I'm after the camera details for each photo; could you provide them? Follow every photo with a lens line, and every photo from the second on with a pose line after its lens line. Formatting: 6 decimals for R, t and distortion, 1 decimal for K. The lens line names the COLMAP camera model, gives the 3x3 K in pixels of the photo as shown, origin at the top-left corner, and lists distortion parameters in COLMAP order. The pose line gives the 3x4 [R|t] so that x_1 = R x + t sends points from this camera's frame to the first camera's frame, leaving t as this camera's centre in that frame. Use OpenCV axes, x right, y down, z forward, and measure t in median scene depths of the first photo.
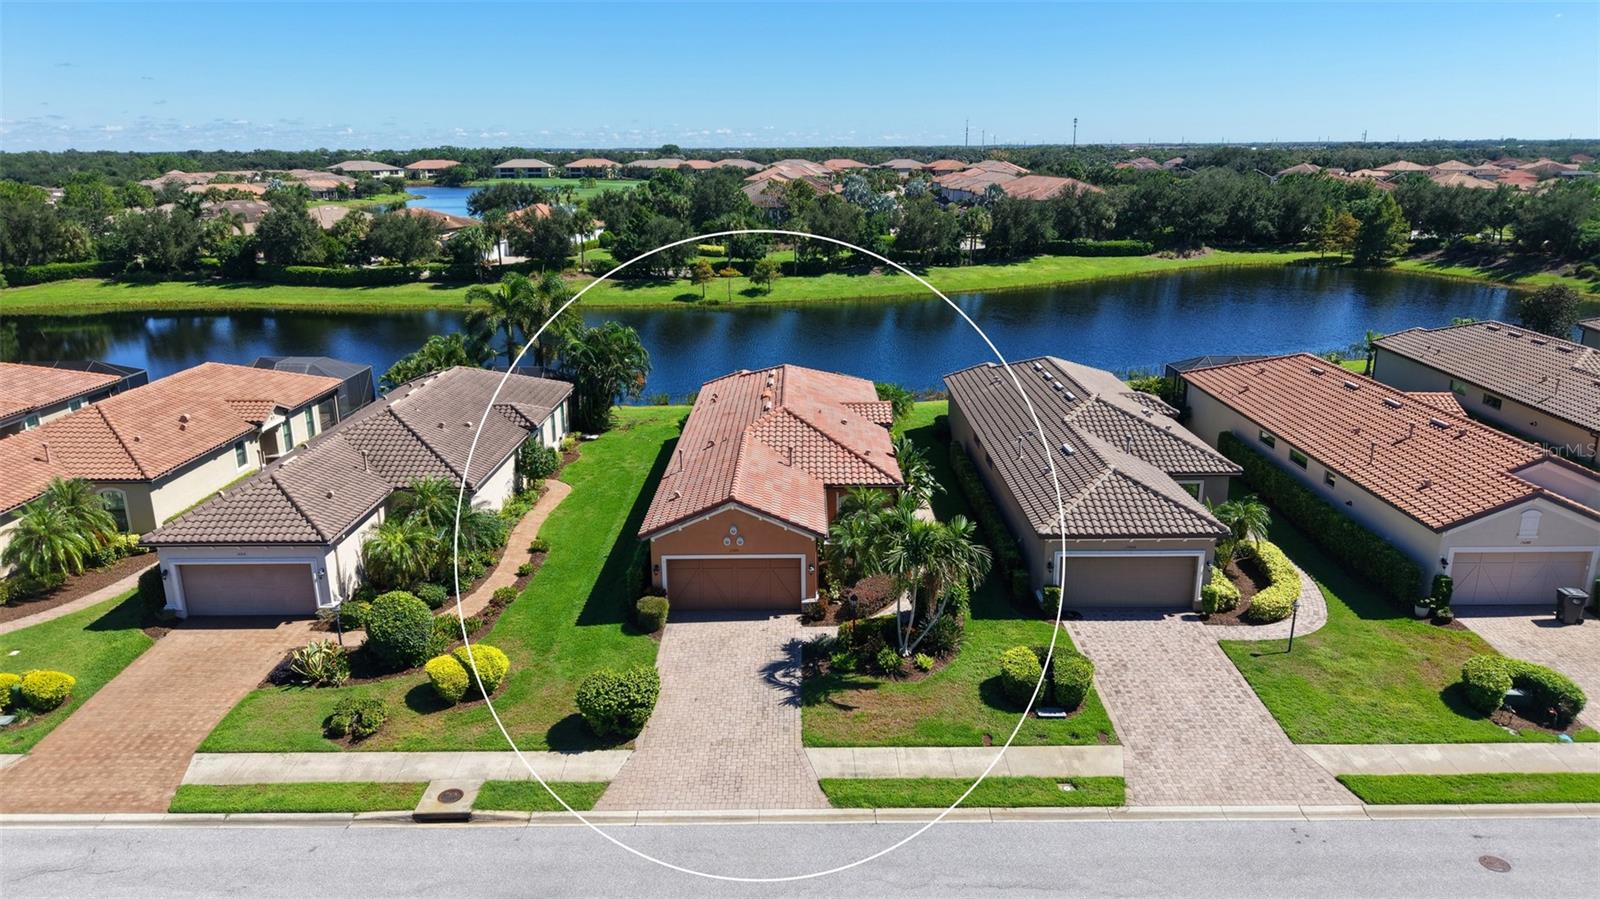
lens RADIAL K [[1078.5, 0, 800.4], [0, 1078.5, 440.5], [0, 0, 1]] dist [0.027104, -0.029101]
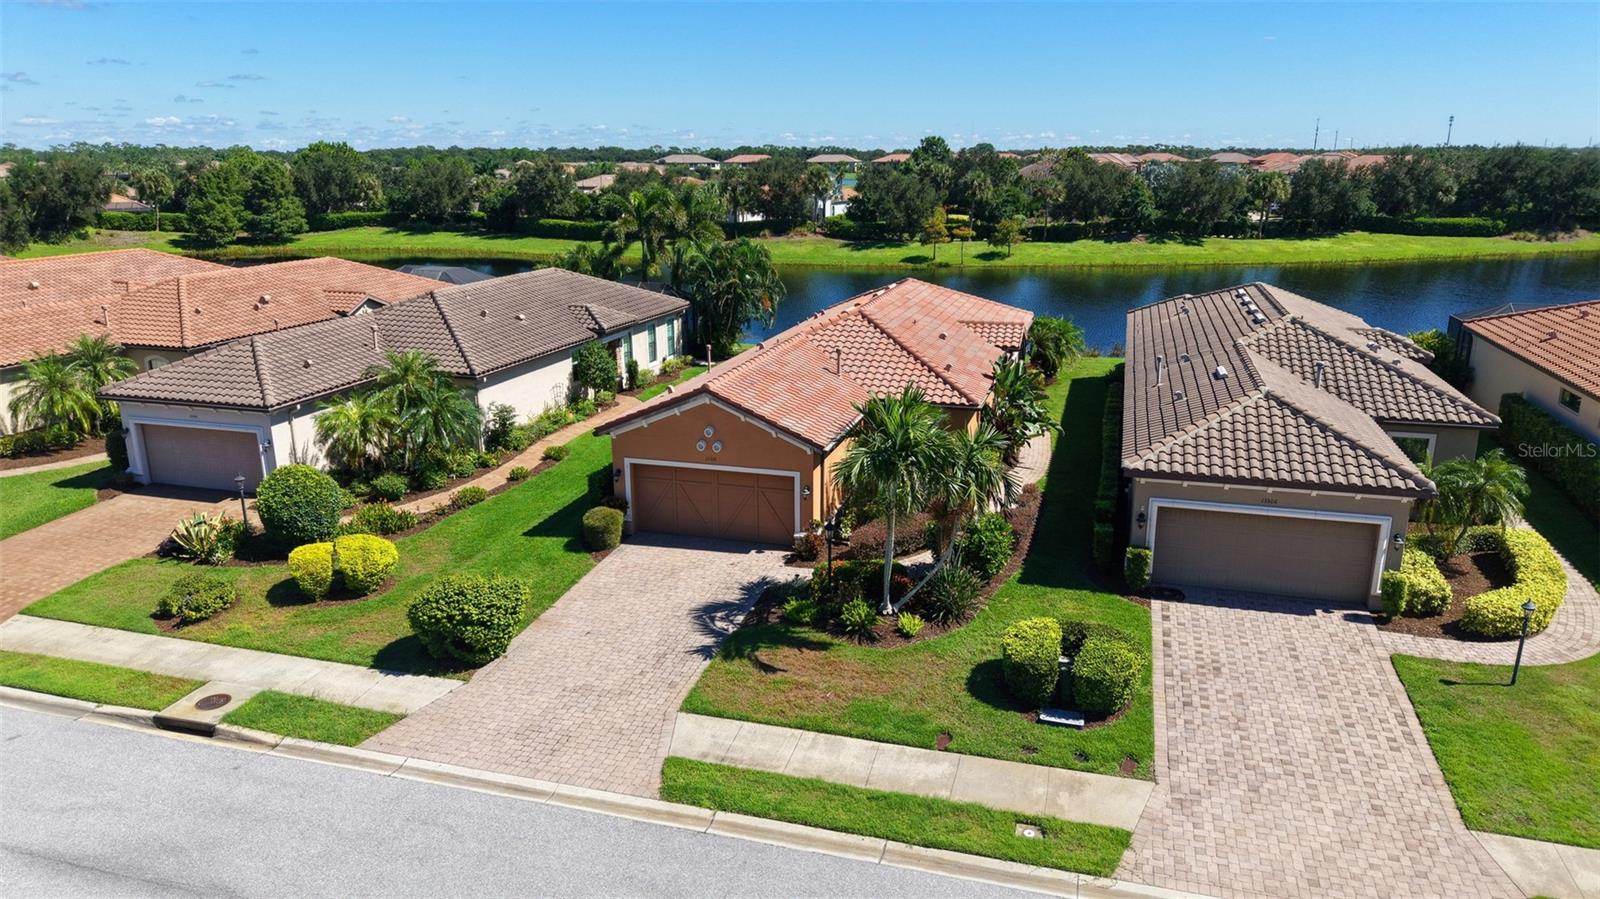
lens RADIAL K [[1078.5, 0, 790.8], [0, 1078.5, 451.0], [0, 0, 1]] dist [0.027104, -0.029101]
pose [[0.958668, 0.080553, -0.272885, 0.201604], [-0.078263, 0.996746, 0.019283, 0.077311], [0.273551, 0.002871, 0.961853, 0.277259]]
